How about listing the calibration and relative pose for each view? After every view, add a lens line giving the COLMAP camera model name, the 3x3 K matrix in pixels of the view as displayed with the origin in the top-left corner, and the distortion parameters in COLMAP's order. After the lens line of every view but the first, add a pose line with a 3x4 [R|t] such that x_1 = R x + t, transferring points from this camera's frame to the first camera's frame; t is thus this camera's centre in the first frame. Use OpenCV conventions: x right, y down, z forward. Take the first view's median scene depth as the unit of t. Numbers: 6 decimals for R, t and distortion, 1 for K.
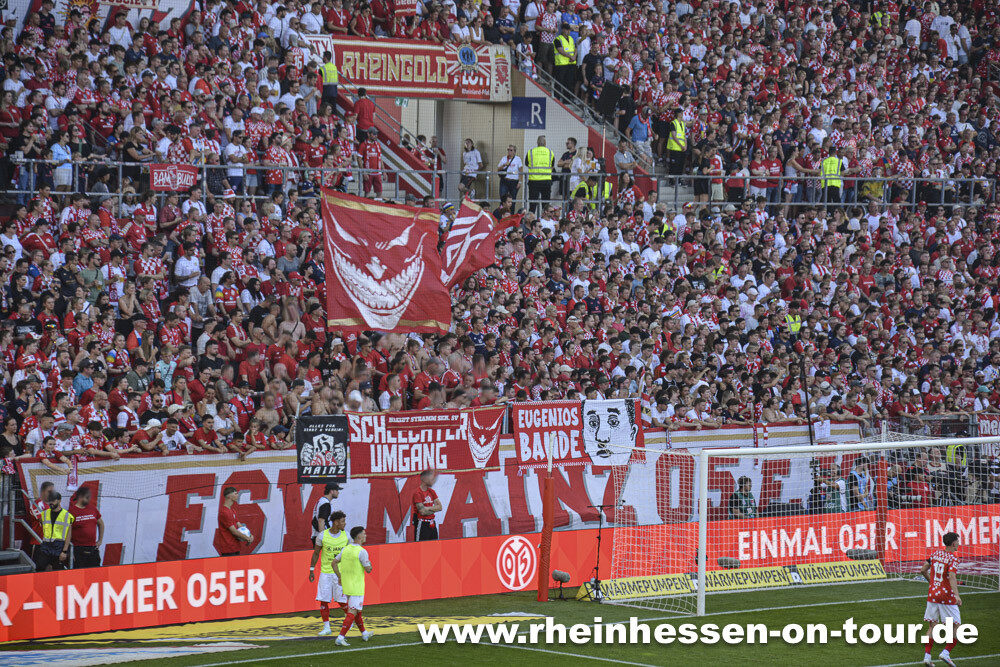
lens RADIAL K [[4092.8, 0, 499.6], [0, 4092.8, 359.2], [0, 0, 1]] dist [1.304047, 1.699086]
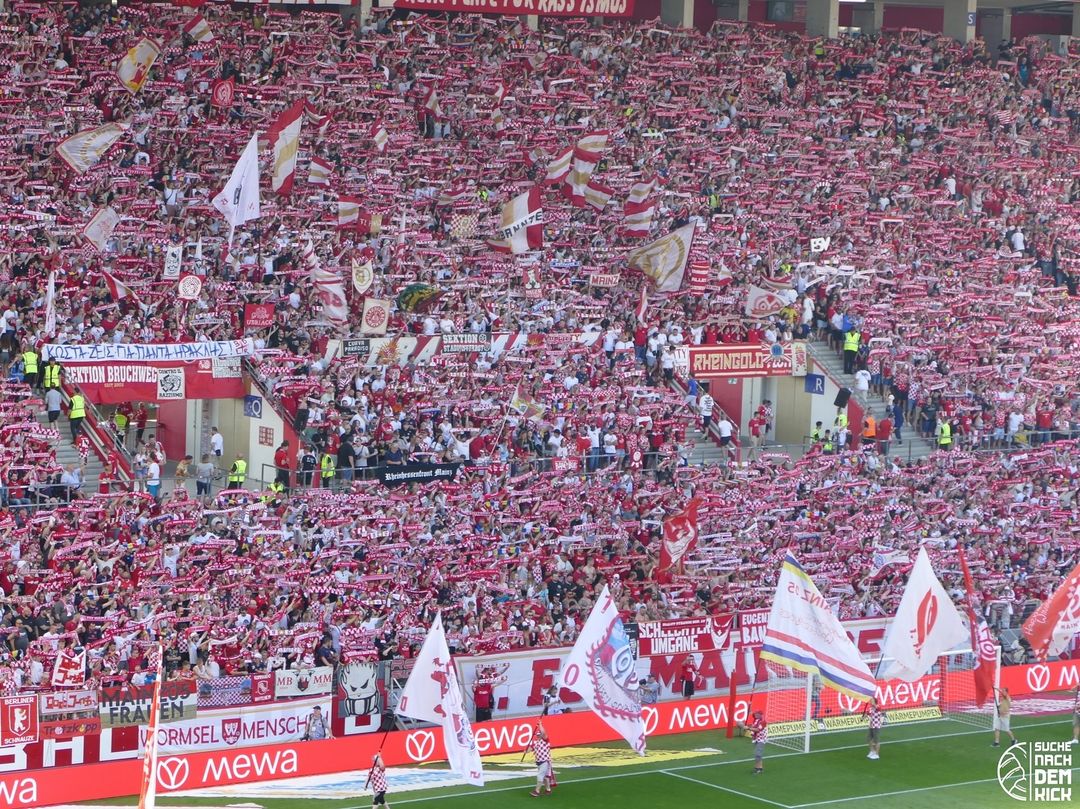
lens RADIAL K [[3690.3, 0, 540.0], [0, 3690.3, 404.5], [0, 0, 1]] dist [-0.004173, 2.481623]
pose [[0.986367, 0.029162, -0.161959, 0.174286], [-0.020841, 0.998385, 0.052840, -0.161292], [0.163238, -0.048745, 0.985382, -0.588511]]
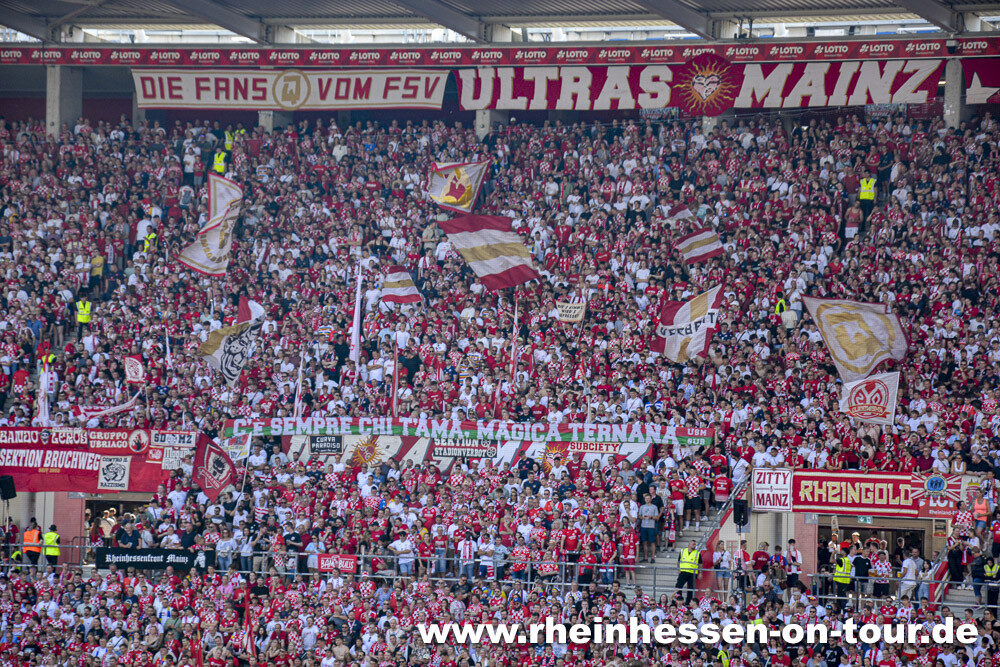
lens RADIAL K [[4092.8, 0, 499.6], [0, 4092.8, 359.2], [0, 0, 1]] dist [1.304047, 1.699086]
pose [[0.364476, -0.033218, -0.930620, 1.407154], [-0.065422, 0.995981, -0.061173, -0.032274], [0.928912, 0.083179, 0.360838, 0.531129]]
